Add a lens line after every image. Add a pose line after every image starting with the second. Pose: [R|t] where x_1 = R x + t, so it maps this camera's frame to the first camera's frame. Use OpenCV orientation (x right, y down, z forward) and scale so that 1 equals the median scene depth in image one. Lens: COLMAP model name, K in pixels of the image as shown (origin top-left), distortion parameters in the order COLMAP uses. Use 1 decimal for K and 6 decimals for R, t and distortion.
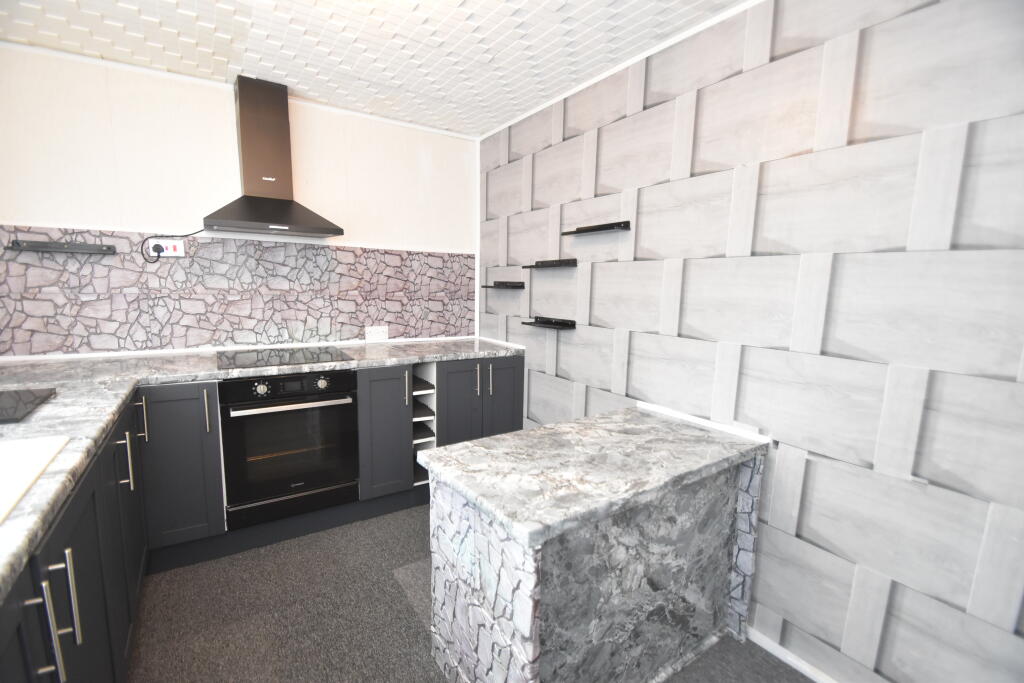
lens RADIAL K [[452.1, 0, 507.3], [0, 452.1, 351.7], [0, 0, 1]] dist [0.002931, -0.011882]
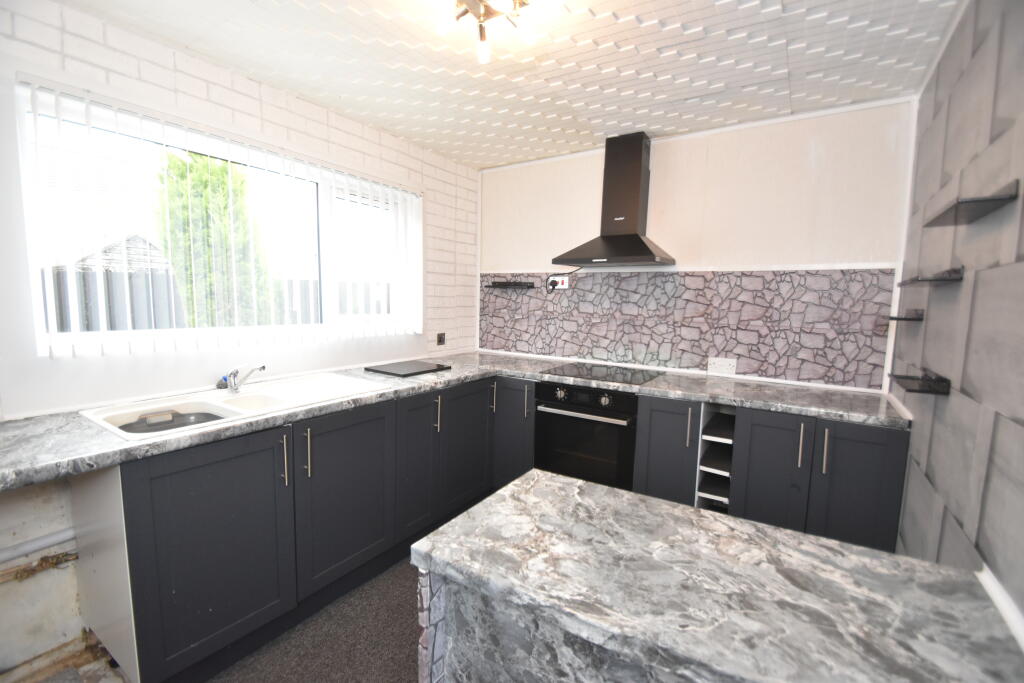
lens RADIAL K [[452.1, 0, 507.3], [0, 452.1, 351.7], [0, 0, 1]] dist [0.002931, -0.011882]
pose [[0.397133, 0.089750, -0.913362, 0.464767], [-0.150703, 0.988075, 0.031565, -0.043069], [0.905303, 0.125111, 0.405922, 0.334486]]
